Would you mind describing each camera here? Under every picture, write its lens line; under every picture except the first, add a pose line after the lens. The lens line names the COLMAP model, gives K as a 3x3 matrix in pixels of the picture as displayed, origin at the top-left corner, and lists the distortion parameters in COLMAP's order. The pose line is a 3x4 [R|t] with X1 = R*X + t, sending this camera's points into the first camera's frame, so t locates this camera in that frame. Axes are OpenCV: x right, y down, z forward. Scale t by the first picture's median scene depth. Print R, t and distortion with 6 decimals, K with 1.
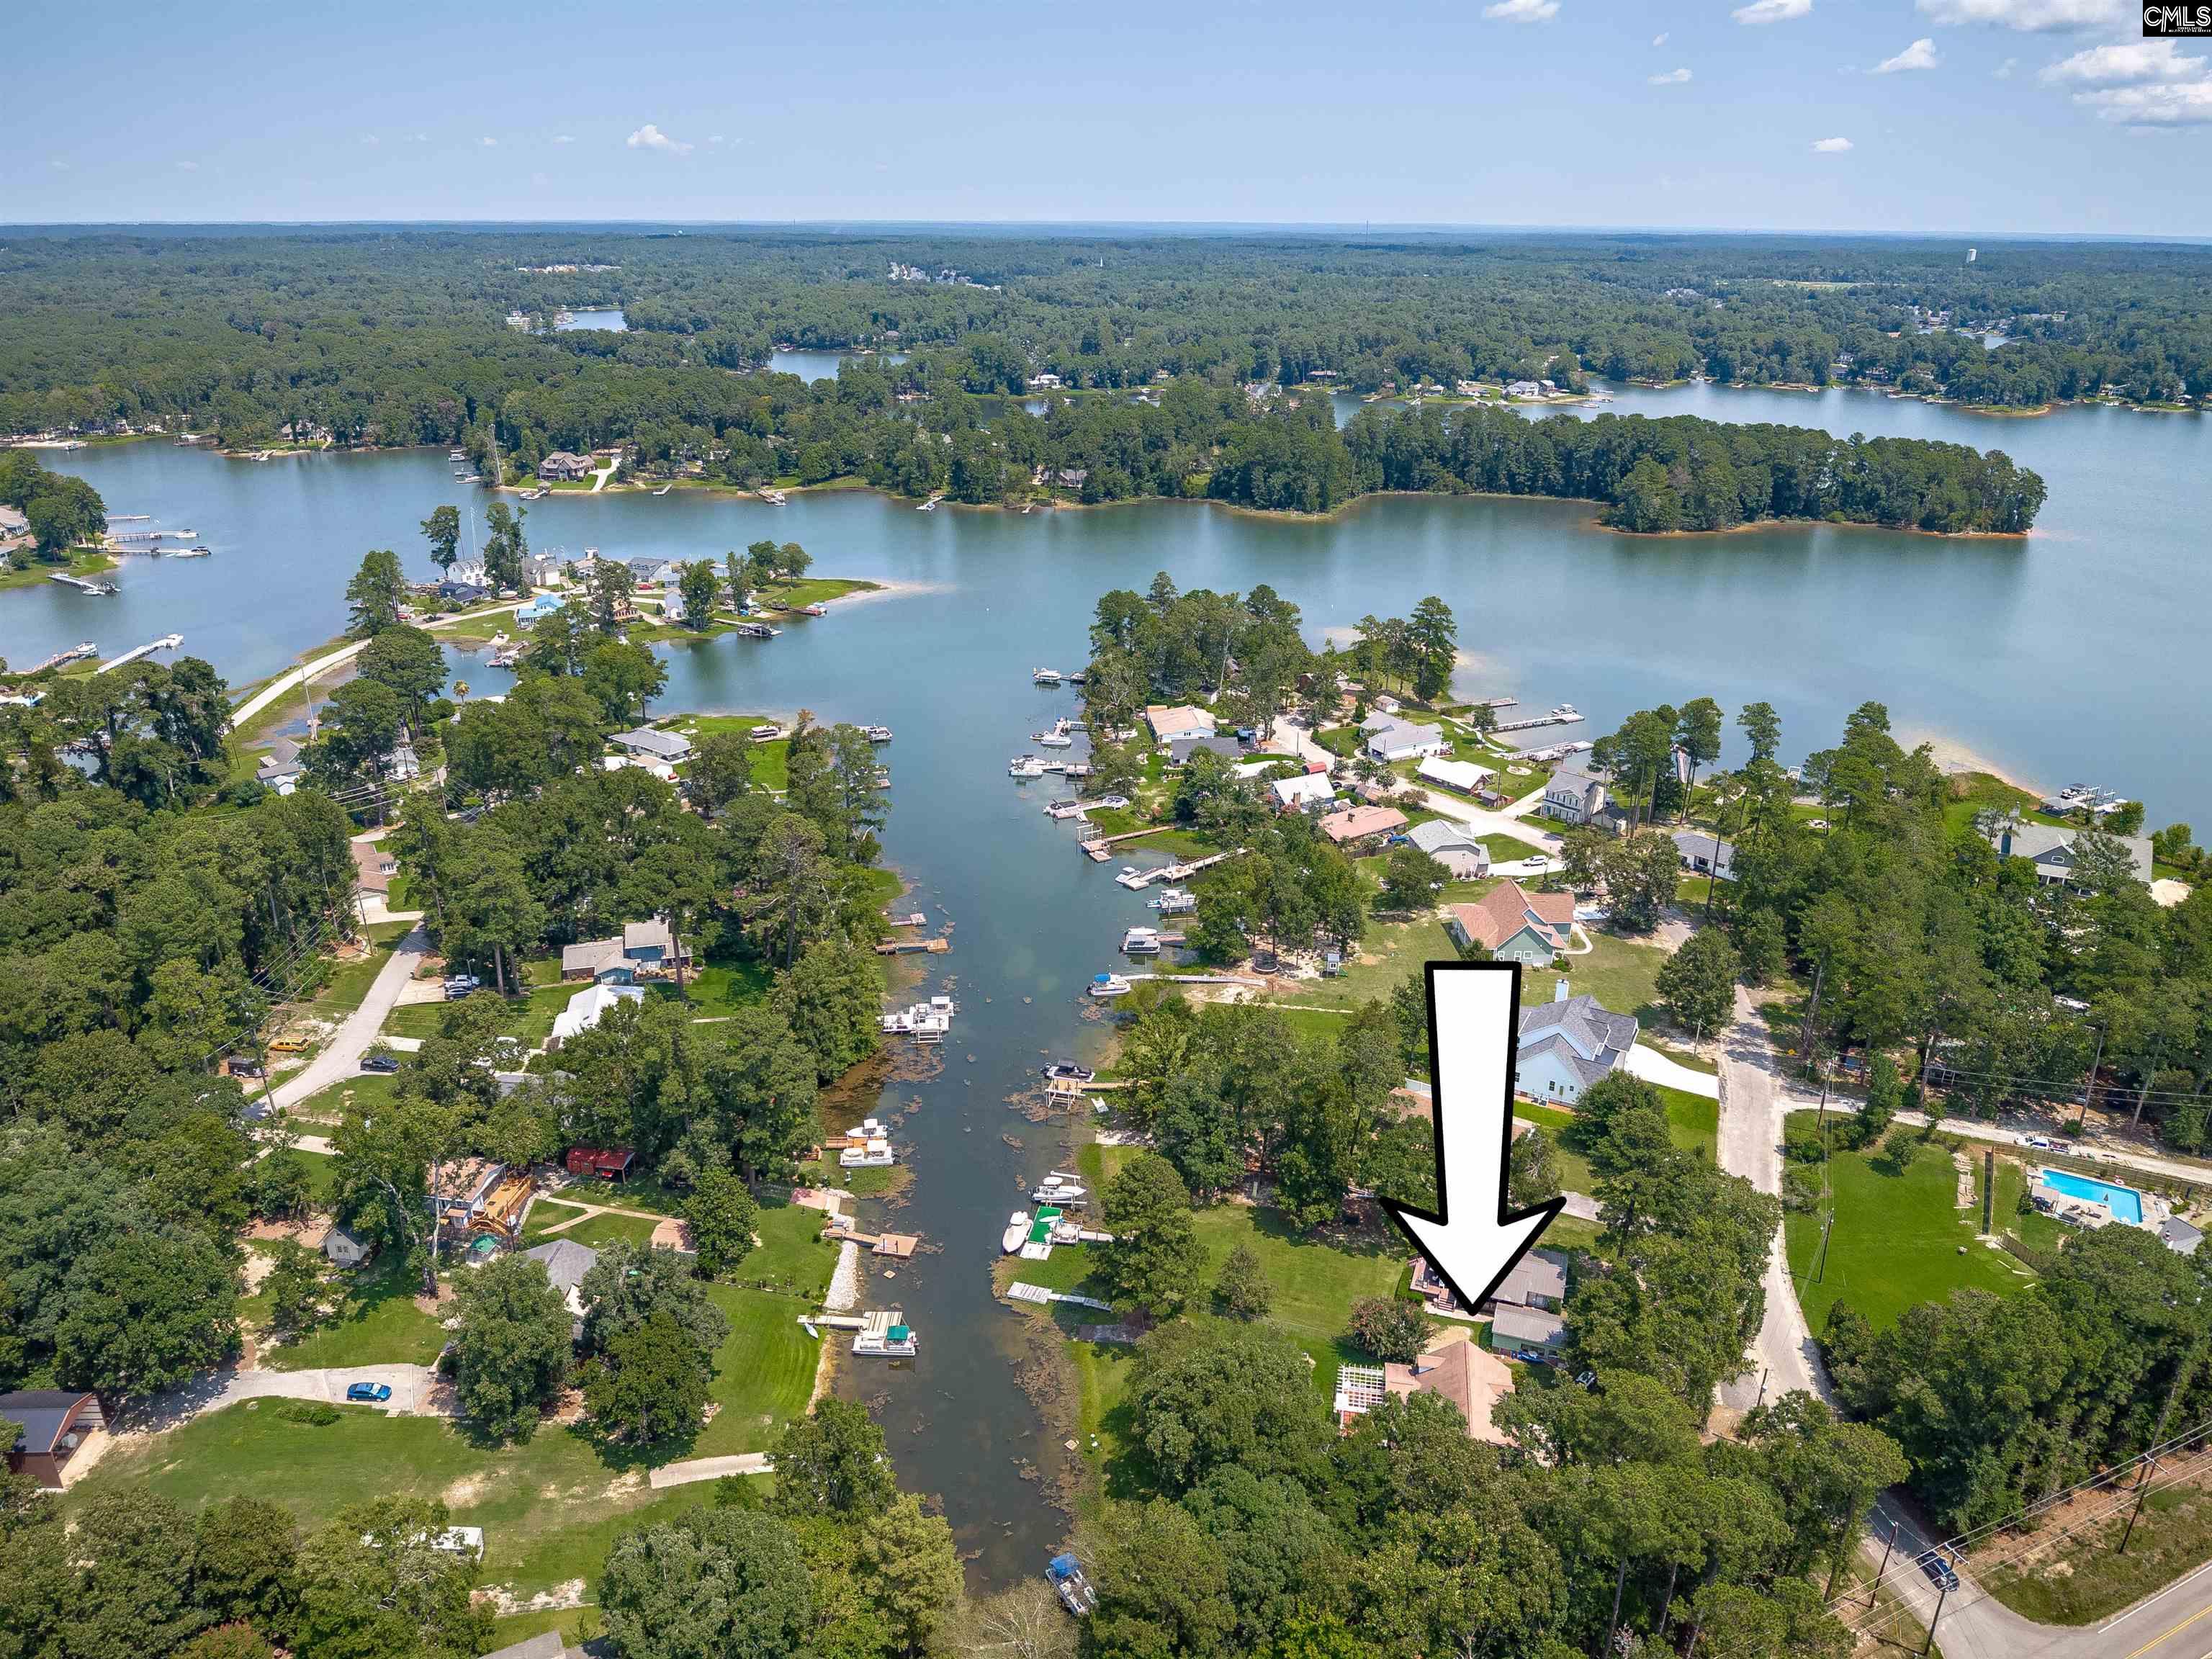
lens RADIAL K [[1518.3, 0, 1089.7], [0, 1518.3, 851.4], [0, 0, 1]] dist [0.007715, -0.041158]
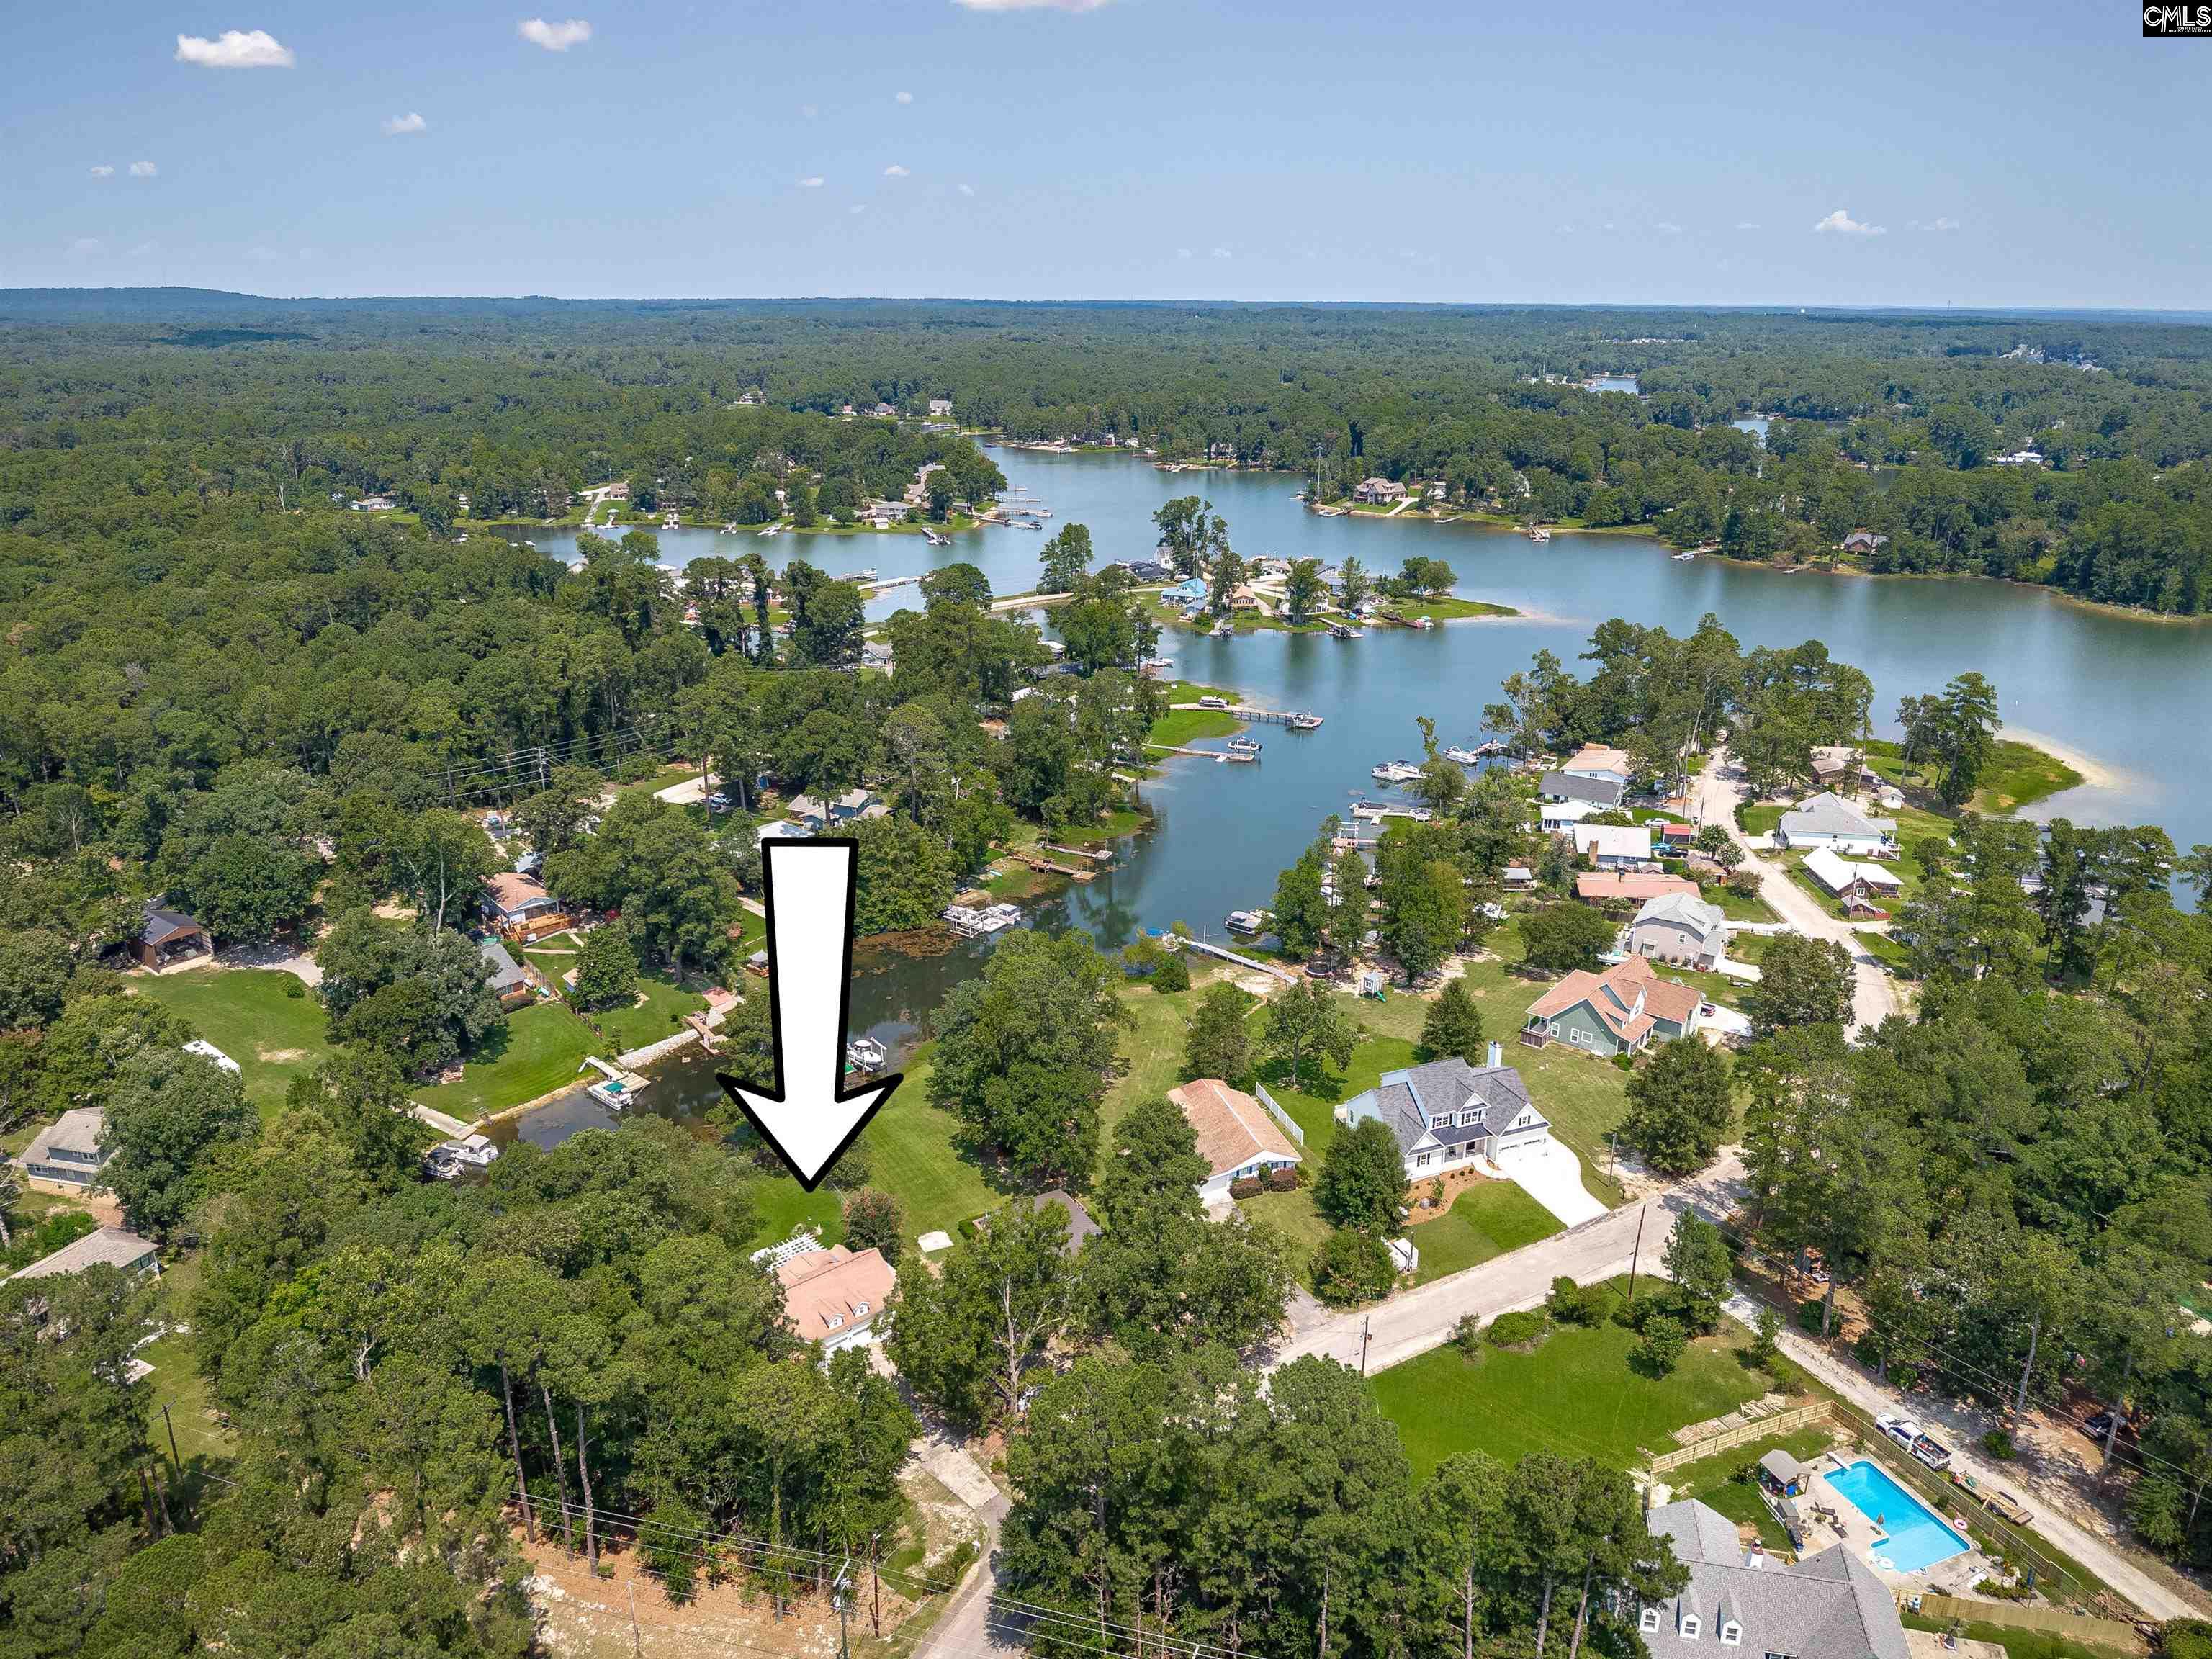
lens RADIAL K [[1518.3, 0, 1112.1], [0, 1518.3, 828.3], [0, 0, 1]] dist [0.007715, -0.041158]
pose [[0.769066, 0.204498, -0.605572, 0.219816], [-0.242706, 0.969908, 0.019300, 0.002140], [0.591296, 0.132133, 0.795556, 0.070848]]
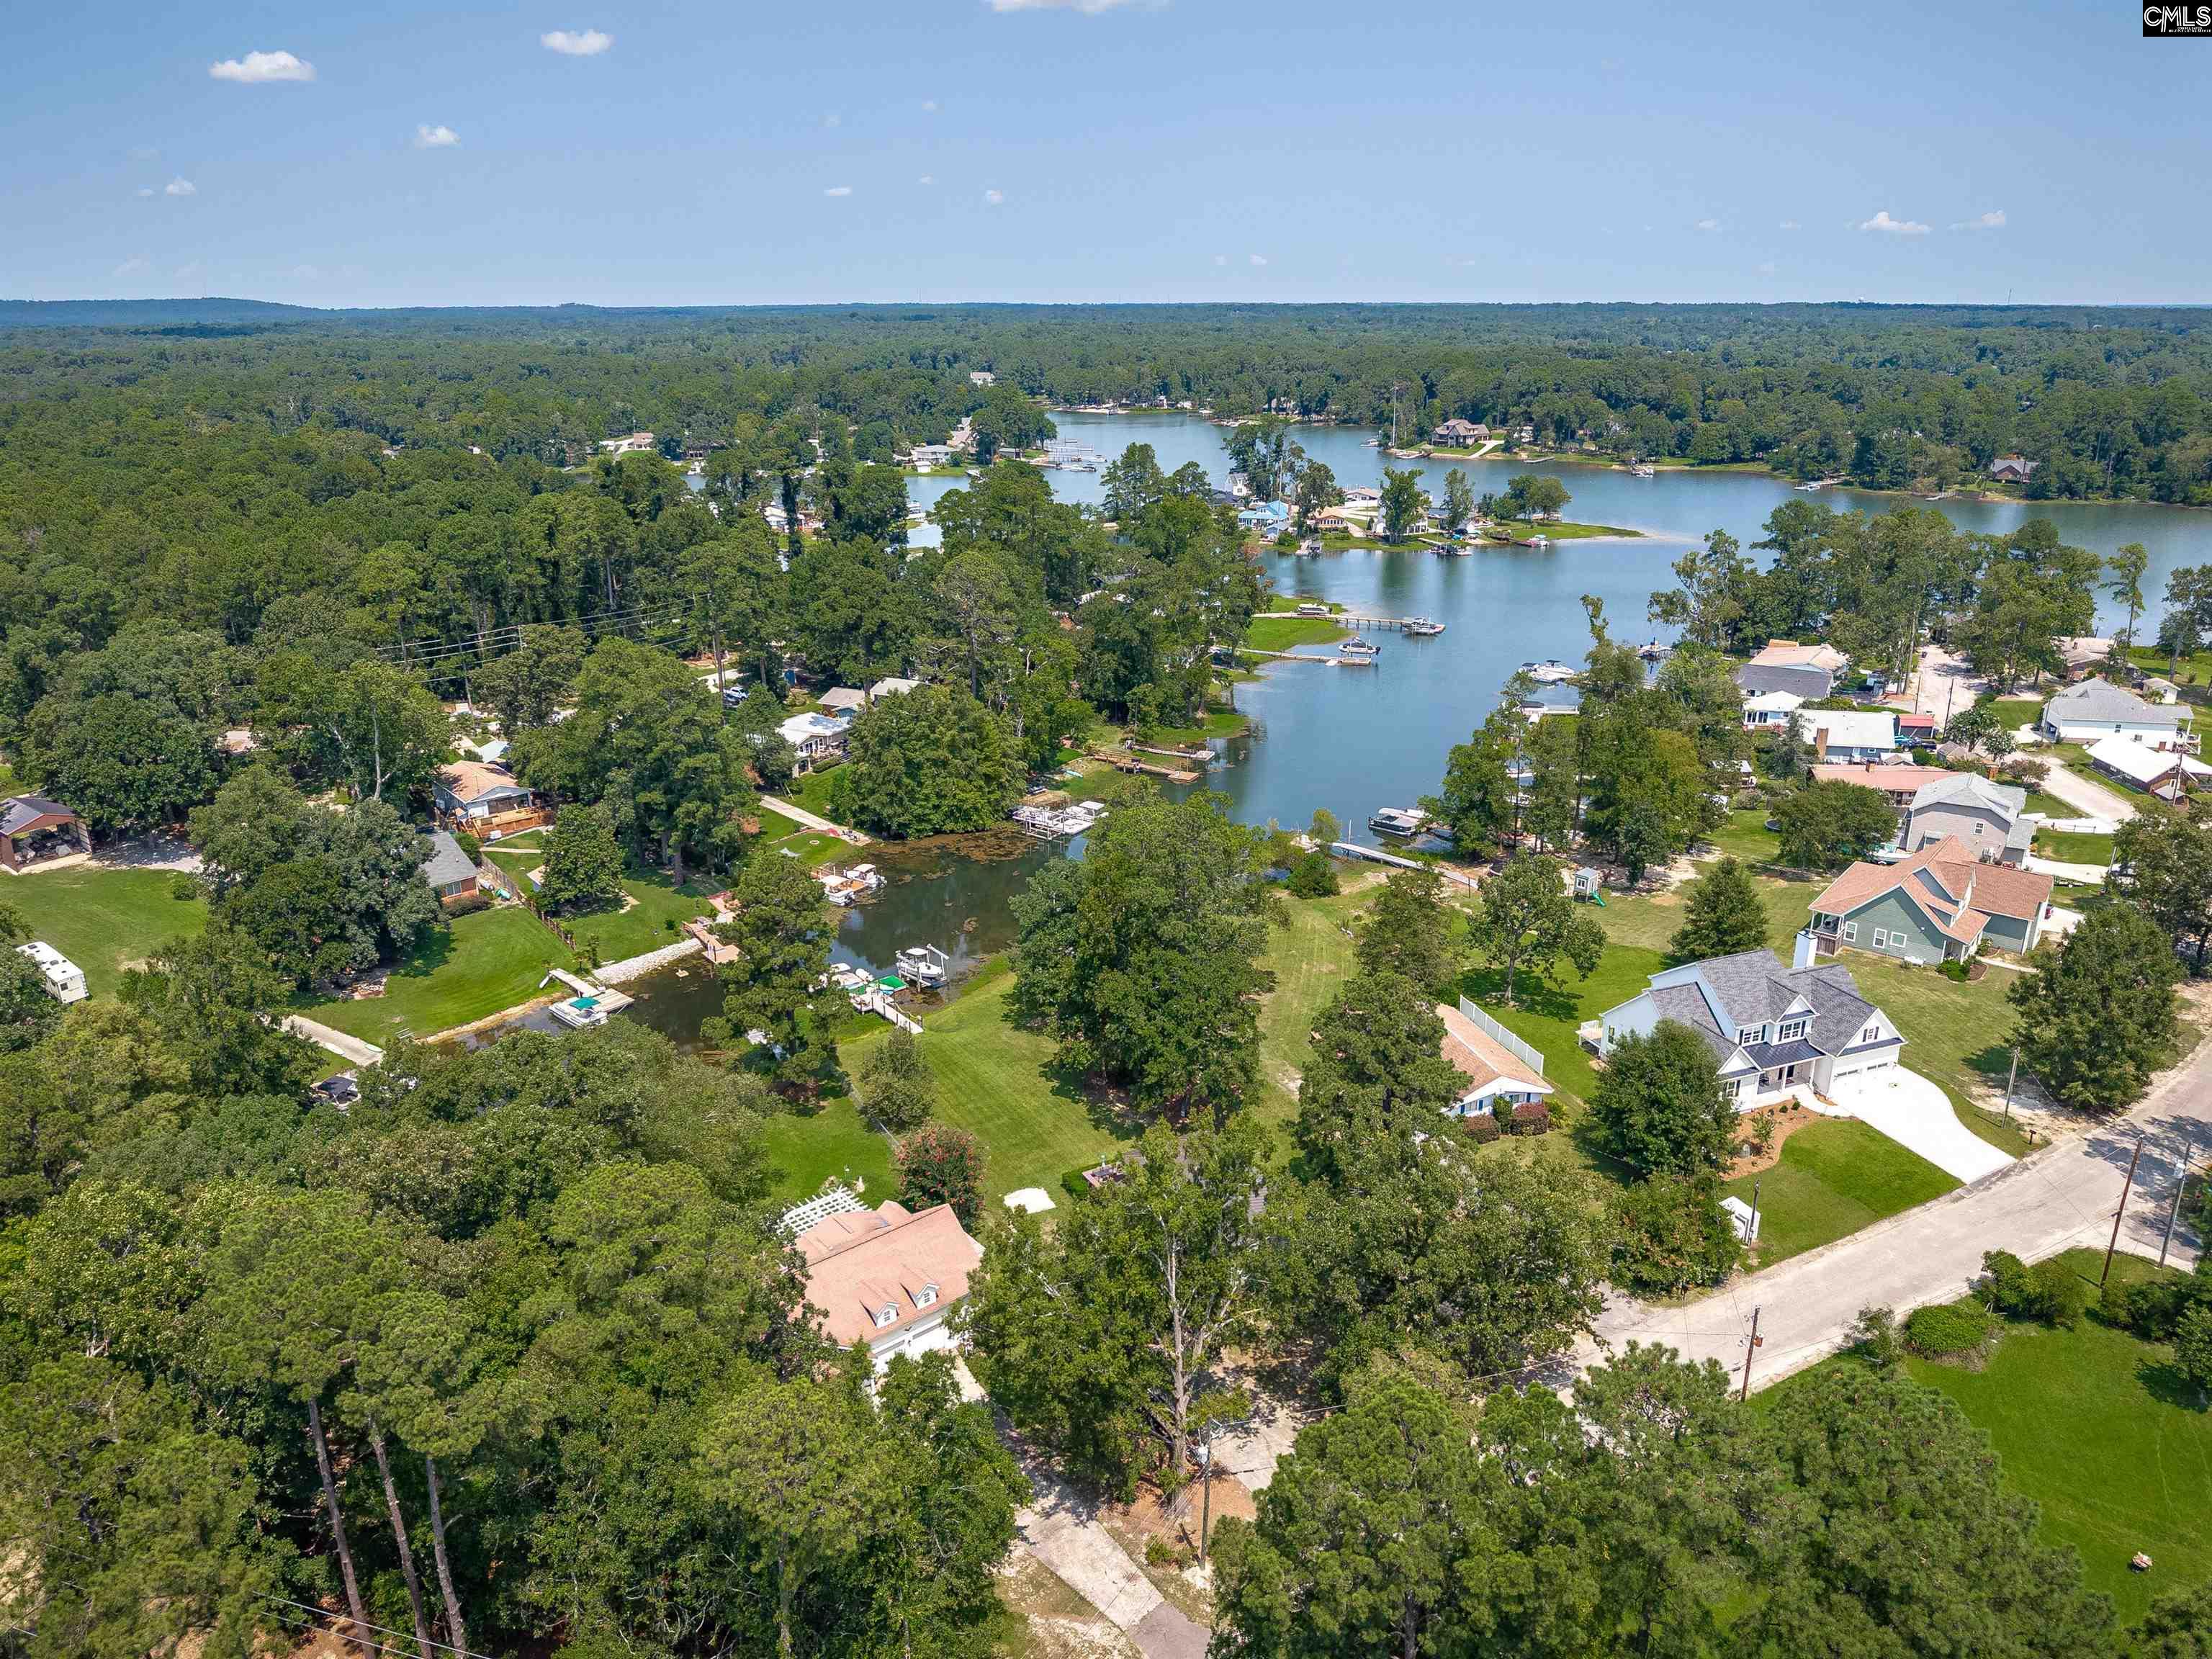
lens RADIAL K [[1518.3, 0, 1110.2], [0, 1518.3, 838.7], [0, 0, 1]] dist [0.007715, -0.041158]
pose [[0.754256, 0.201374, -0.624938, 0.163722], [-0.239487, 0.970610, 0.023716, 0.035041], [0.611346, 0.131776, 0.780314, 0.130039]]
